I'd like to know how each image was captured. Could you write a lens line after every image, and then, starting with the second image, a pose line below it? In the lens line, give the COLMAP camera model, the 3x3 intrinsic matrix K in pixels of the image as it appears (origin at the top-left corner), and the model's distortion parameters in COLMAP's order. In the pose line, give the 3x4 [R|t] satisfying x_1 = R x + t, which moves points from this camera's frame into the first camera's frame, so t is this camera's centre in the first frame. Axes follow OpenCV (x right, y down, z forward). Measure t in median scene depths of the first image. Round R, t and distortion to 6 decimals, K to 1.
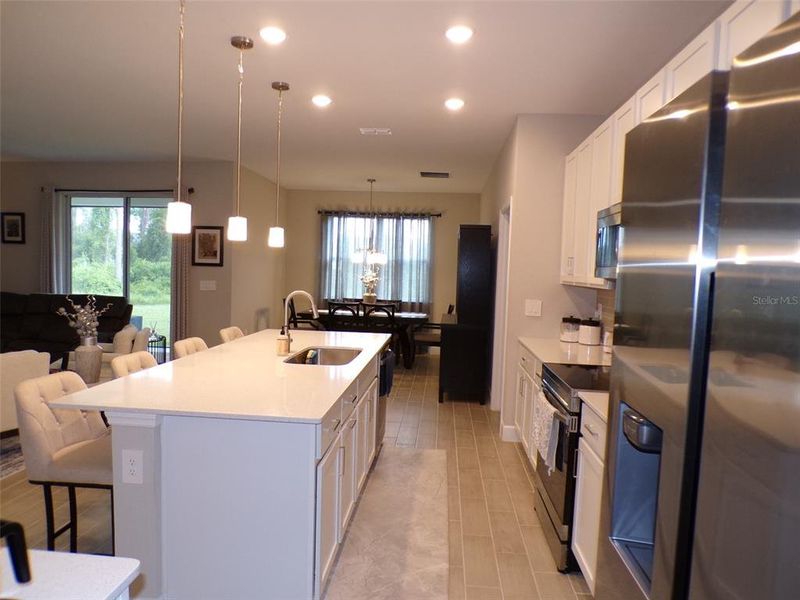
lens RADIAL K [[542.5, 0, 397.2], [0, 542.5, 303.0], [0, 0, 1]] dist [-0.059261, 0.037064]
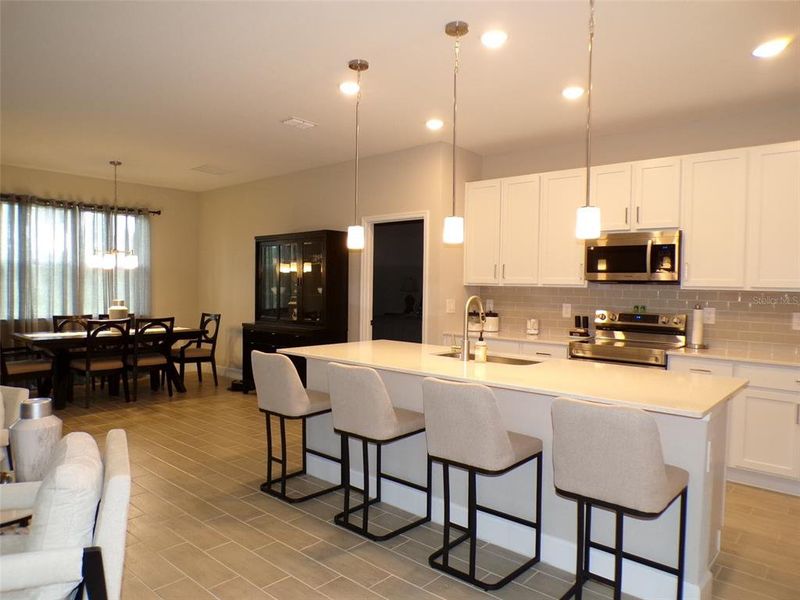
lens RADIAL K [[541.5, 0, 396.5], [0, 541.5, 300.2], [0, 0, 1]] dist [-0.061439, 0.032523]
pose [[0.593972, -0.042518, 0.803361, -0.488243], [0.054655, 0.998428, 0.012433, -0.016321], [-0.802627, 0.036523, 0.595362, 0.242021]]
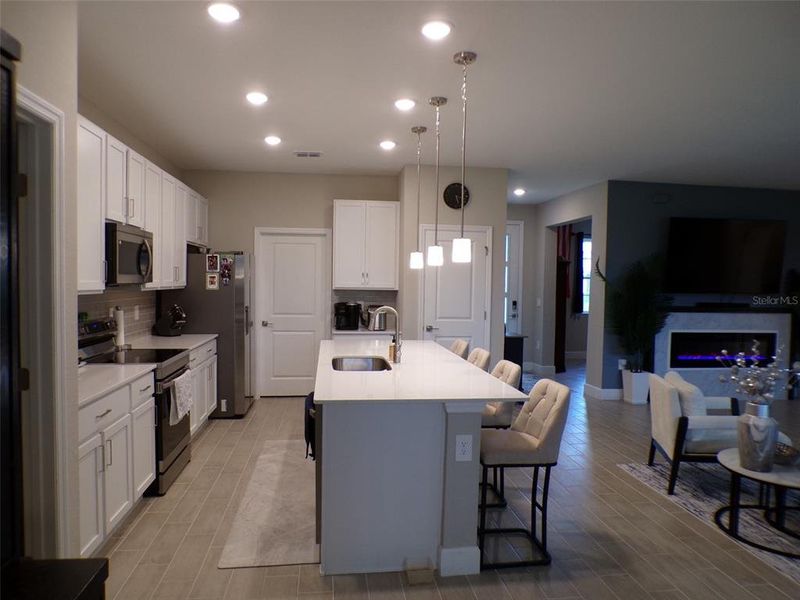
lens RADIAL K [[541.5, 0, 396.5], [0, 541.5, 300.2], [0, 0, 1]] dist [-0.061439, 0.032523]
pose [[-0.976482, -0.037730, -0.212271, 0.017384], [-0.059546, 0.993468, 0.097339, -0.067541], [0.207211, 0.107690, -0.972351, 0.964892]]
